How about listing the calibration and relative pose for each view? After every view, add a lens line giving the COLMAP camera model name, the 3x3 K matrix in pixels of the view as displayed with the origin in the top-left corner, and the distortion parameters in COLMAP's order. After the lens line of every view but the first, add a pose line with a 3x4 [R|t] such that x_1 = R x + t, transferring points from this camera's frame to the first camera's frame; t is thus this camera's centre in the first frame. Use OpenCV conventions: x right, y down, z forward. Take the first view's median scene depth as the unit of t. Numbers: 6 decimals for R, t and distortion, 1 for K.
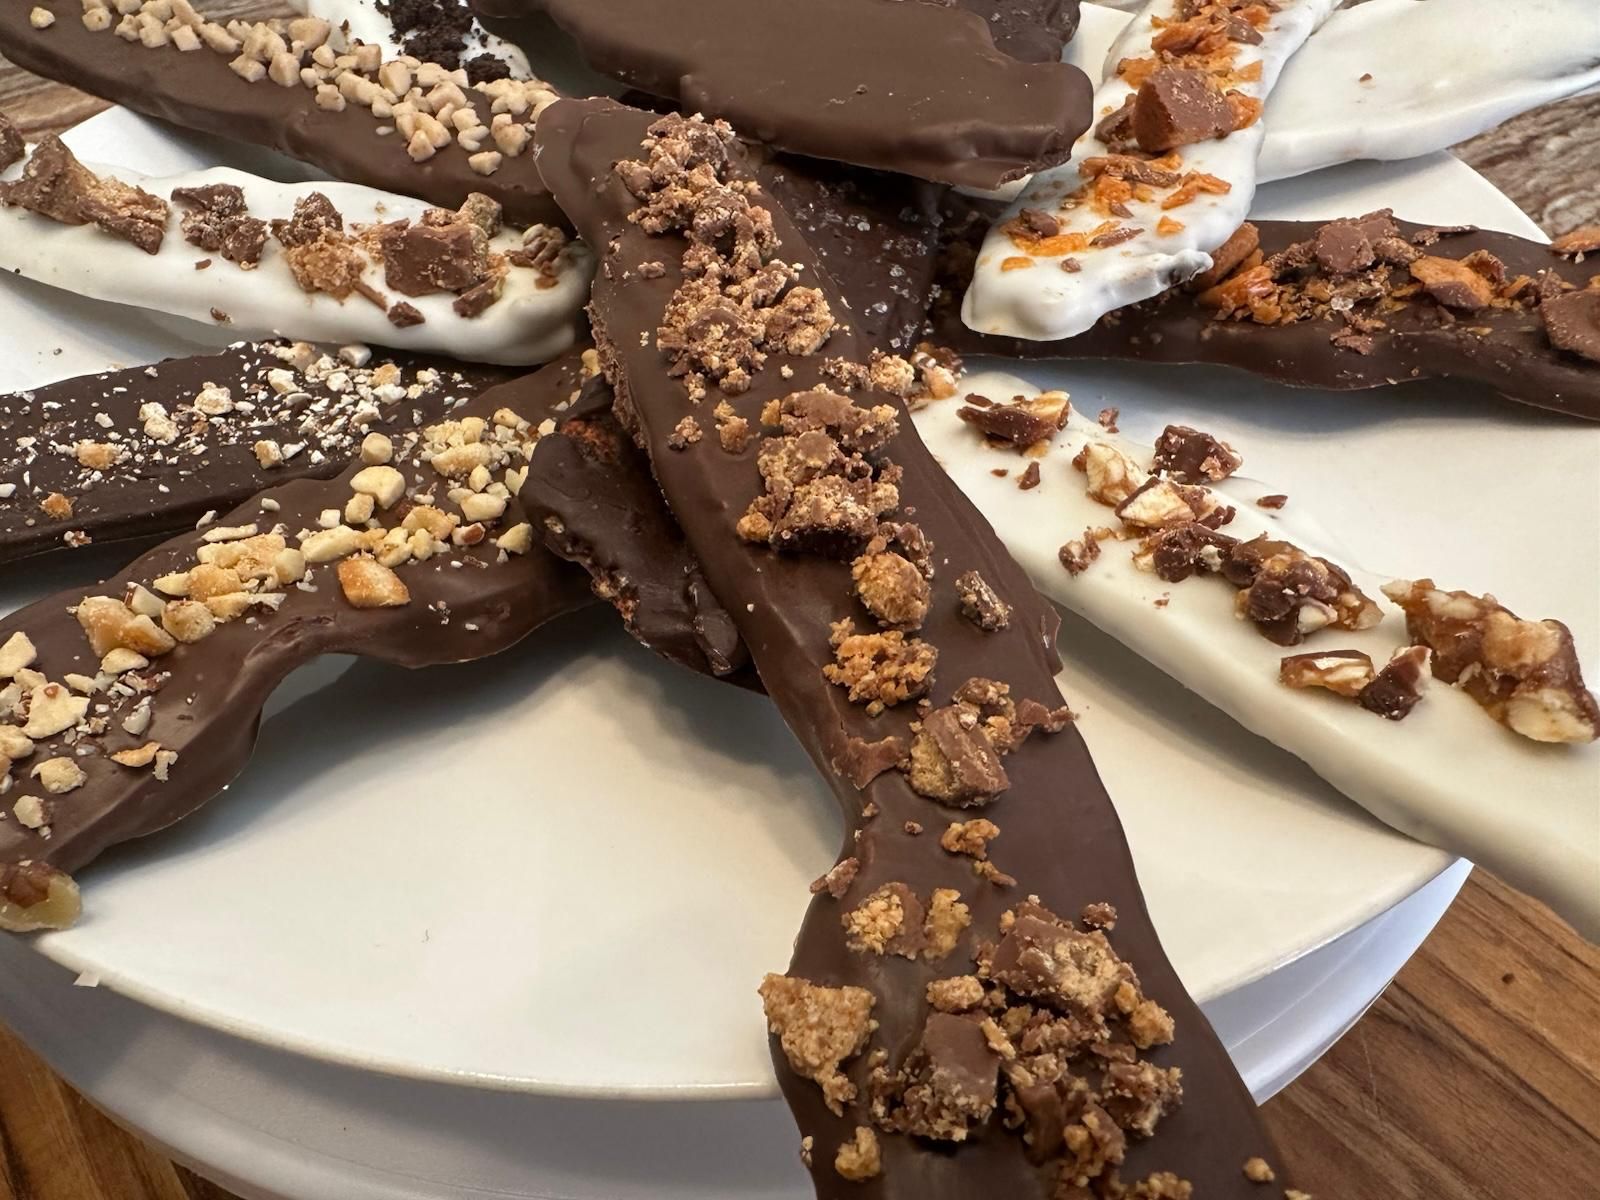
lens RADIAL K [[1118.2, 0, 765.3], [0, 1118.2, 562.7], [0, 0, 1]] dist [-0.005654, 0.000425]
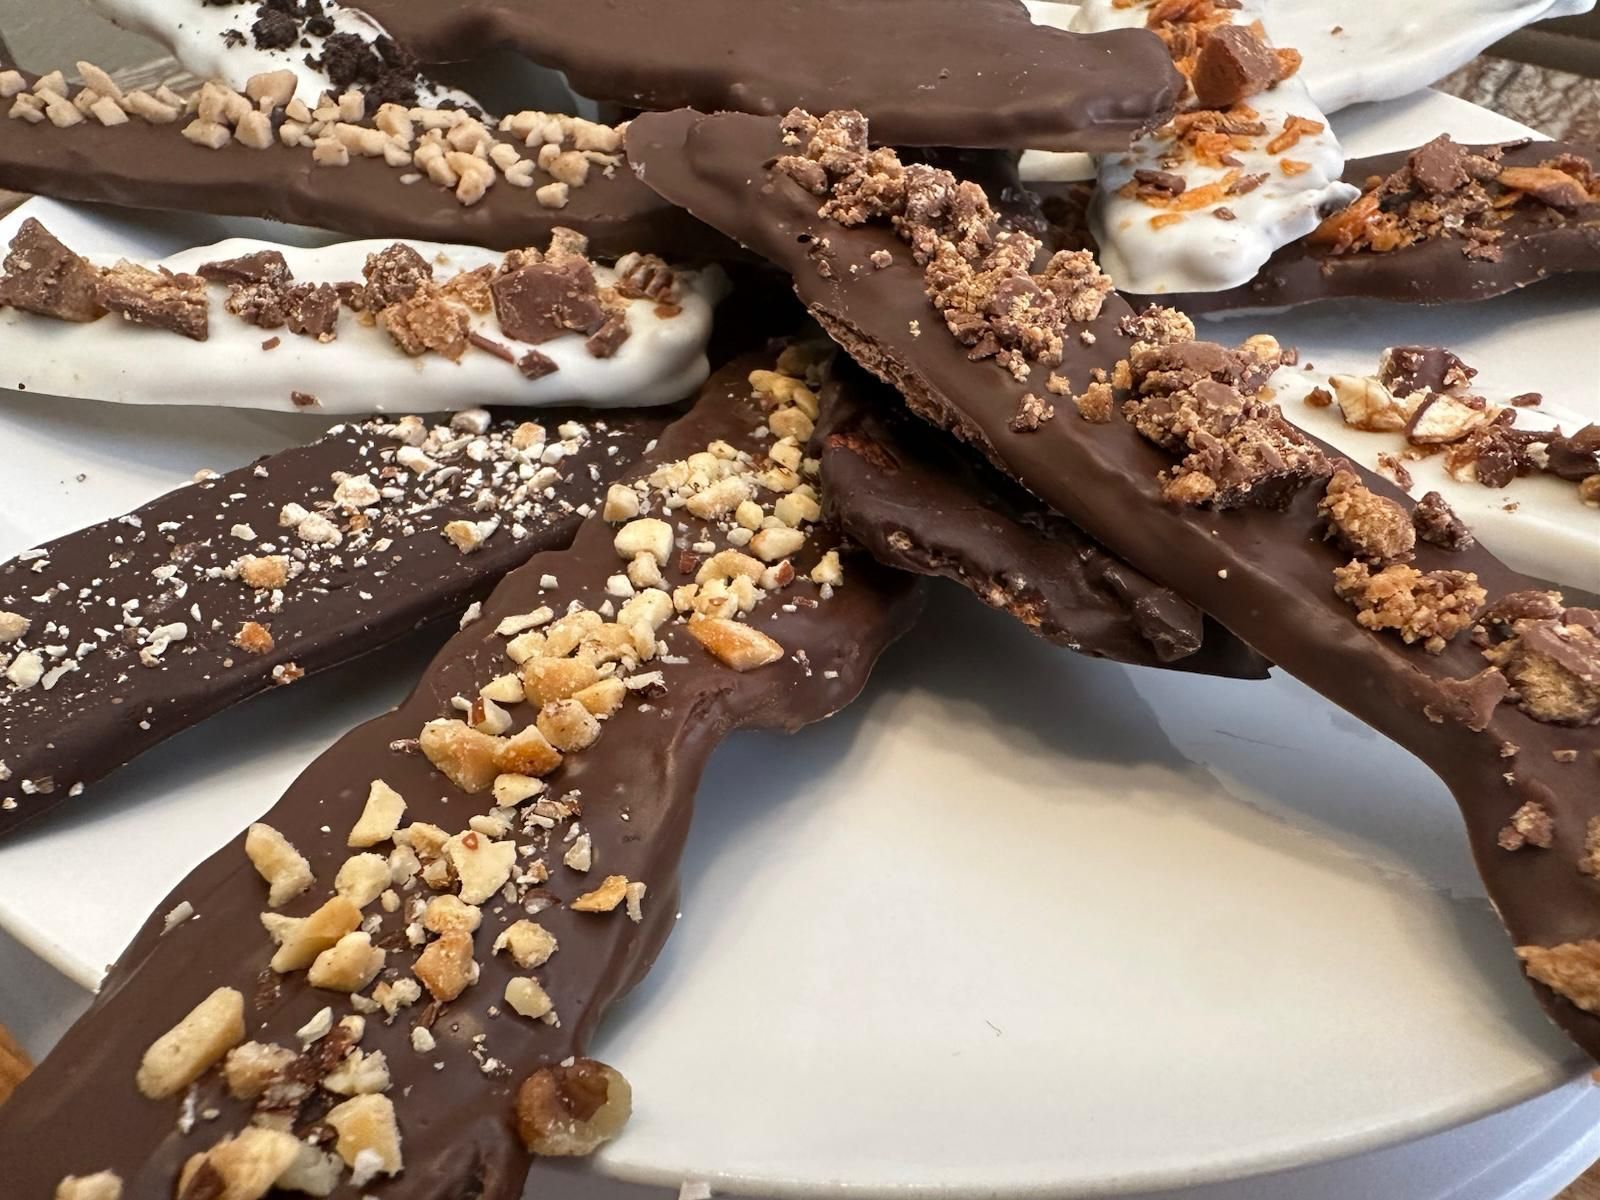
lens RADIAL K [[1118.2, 0, 765.3], [0, 1118.2, 562.7], [0, 0, 1]] dist [-0.005654, 0.000425]
pose [[0.964021, -0.179666, 0.195917, -0.364069], [0.190214, 0.981073, -0.036267, -0.004192], [-0.185692, 0.072229, 0.979950, 0.126657]]
